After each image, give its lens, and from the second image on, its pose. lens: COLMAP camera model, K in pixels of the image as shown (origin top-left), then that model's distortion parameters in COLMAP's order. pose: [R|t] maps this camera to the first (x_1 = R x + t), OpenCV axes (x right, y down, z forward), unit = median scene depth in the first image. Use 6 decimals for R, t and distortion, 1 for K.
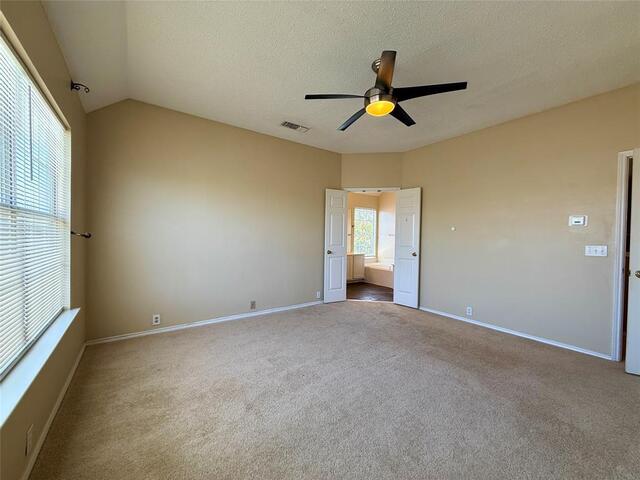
lens RADIAL K [[255.3, 0, 321.3], [0, 255.3, 240.8], [0, 0, 1]] dist [0.000966, -0.000267]
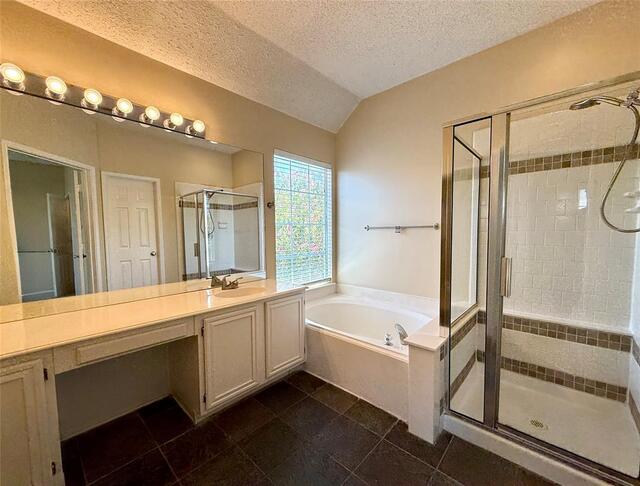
lens RADIAL K [[259.7, 0, 318.6], [0, 259.7, 247.8], [0, 0, 1]] dist [-0.004753, -0.000453]
pose [[0.981649, -0.041017, 0.186234, 0.117762], [0.032668, 0.998328, 0.047679, -0.014107], [-0.187878, -0.040720, 0.981348, 0.616101]]
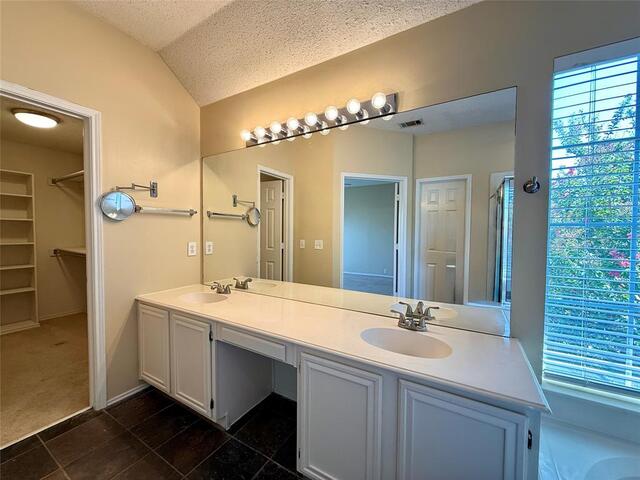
lens RADIAL K [[255.3, 0, 320.8], [0, 255.3, 239.0], [0, 0, 1]] dist [0.000966, -0.000267]
pose [[0.399533, 0.009013, -0.916674, 0.218964], [-0.015250, 0.999879, 0.003185, -0.022236], [0.916592, 0.012706, 0.399622, 0.787308]]
